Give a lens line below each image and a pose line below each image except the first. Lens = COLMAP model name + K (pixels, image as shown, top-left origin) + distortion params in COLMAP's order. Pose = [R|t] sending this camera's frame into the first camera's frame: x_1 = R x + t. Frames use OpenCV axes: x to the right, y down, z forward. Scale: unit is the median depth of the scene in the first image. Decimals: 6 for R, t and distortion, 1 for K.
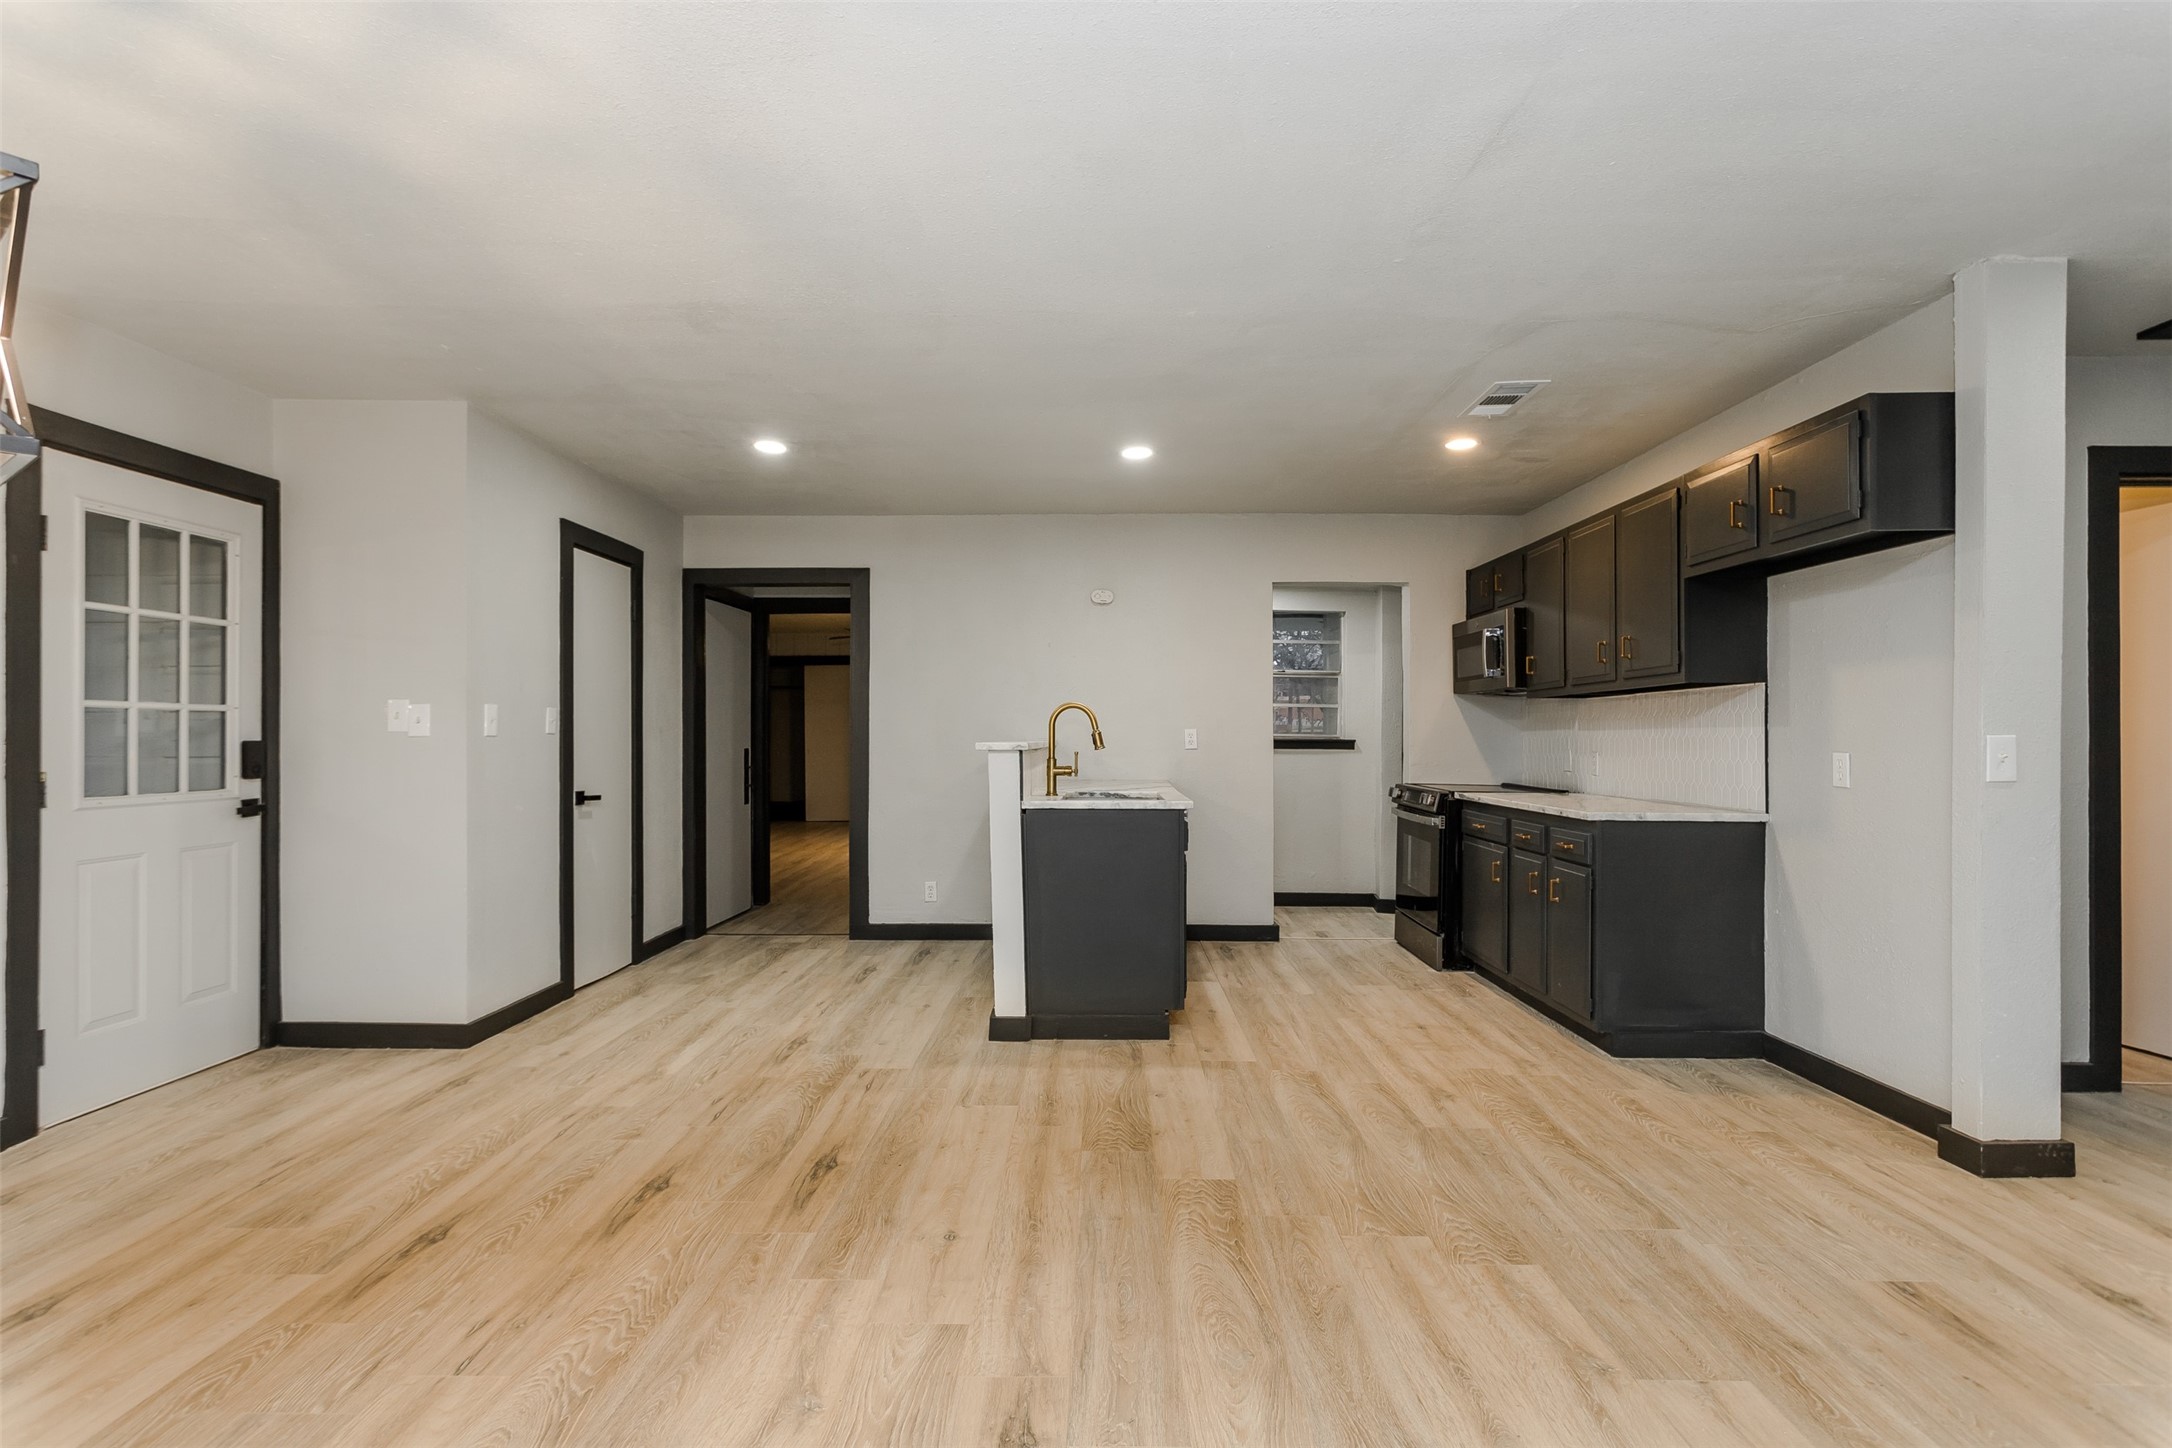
lens RADIAL K [[1046.7, 0, 1086.0], [0, 1046.7, 724.0], [0, 0, 1]] dist [-0.002038, 0.000649]
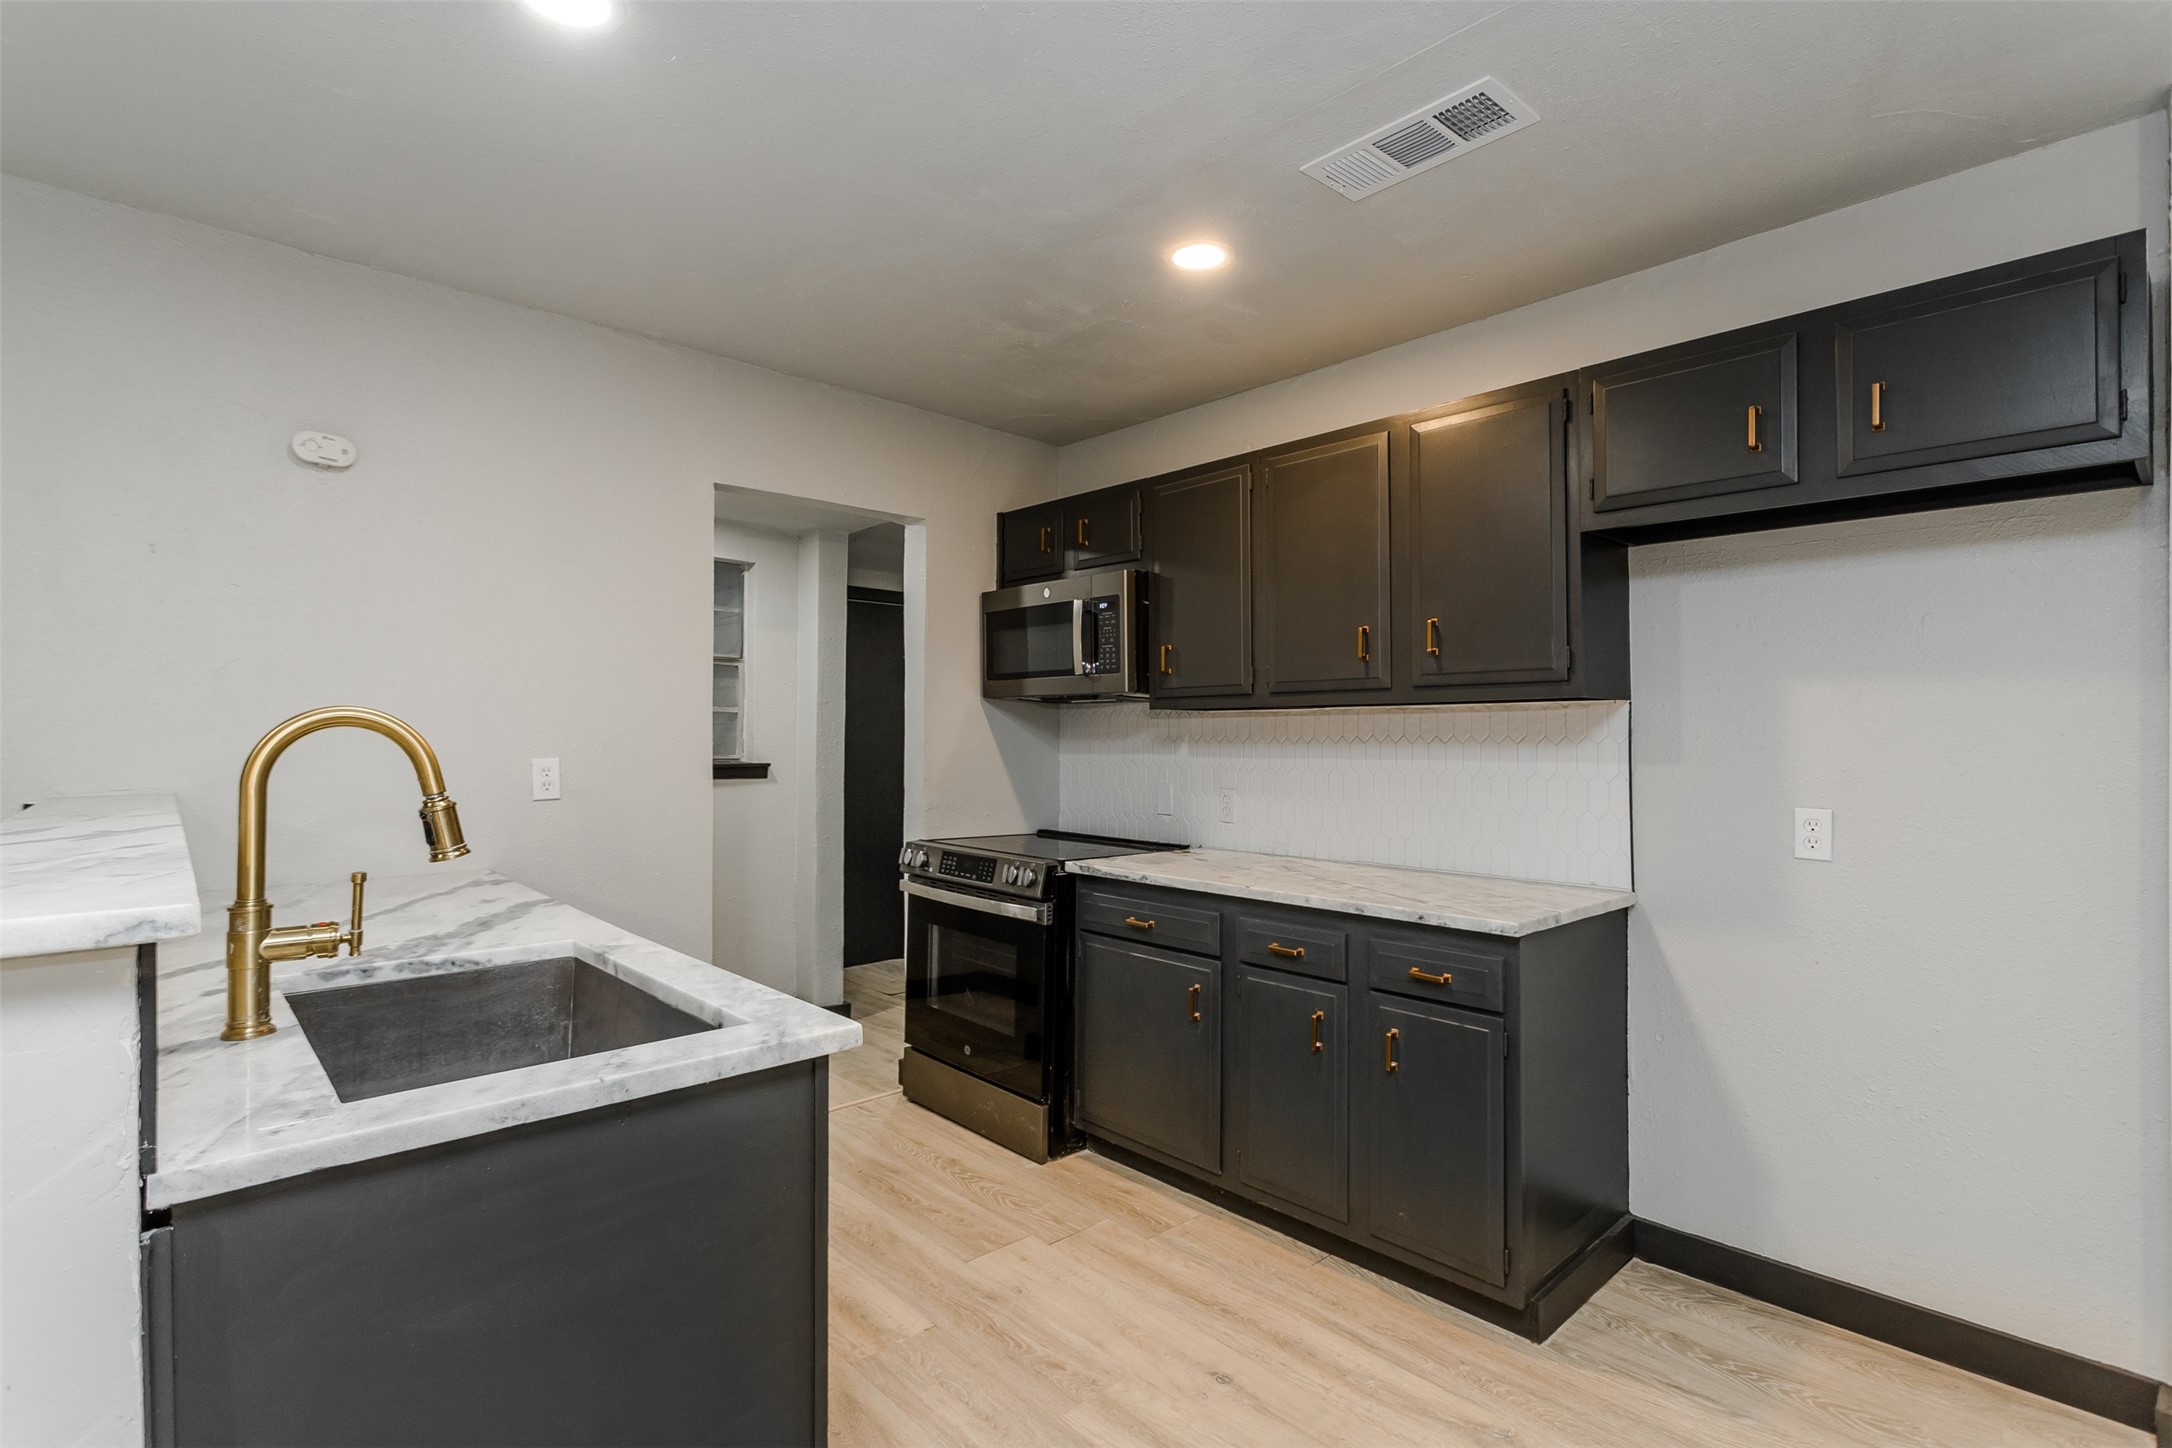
lens RADIAL K [[1031.6, 0, 1085.3], [0, 1031.6, 712.4], [0, 0, 1]] dist [0.002142, 0.000006]
pose [[0.725489, 0.013885, 0.688094, -0.060375], [-0.008857, 0.999902, -0.010839, -0.017144], [-0.688177, 0.001770, 0.725541, 0.627628]]
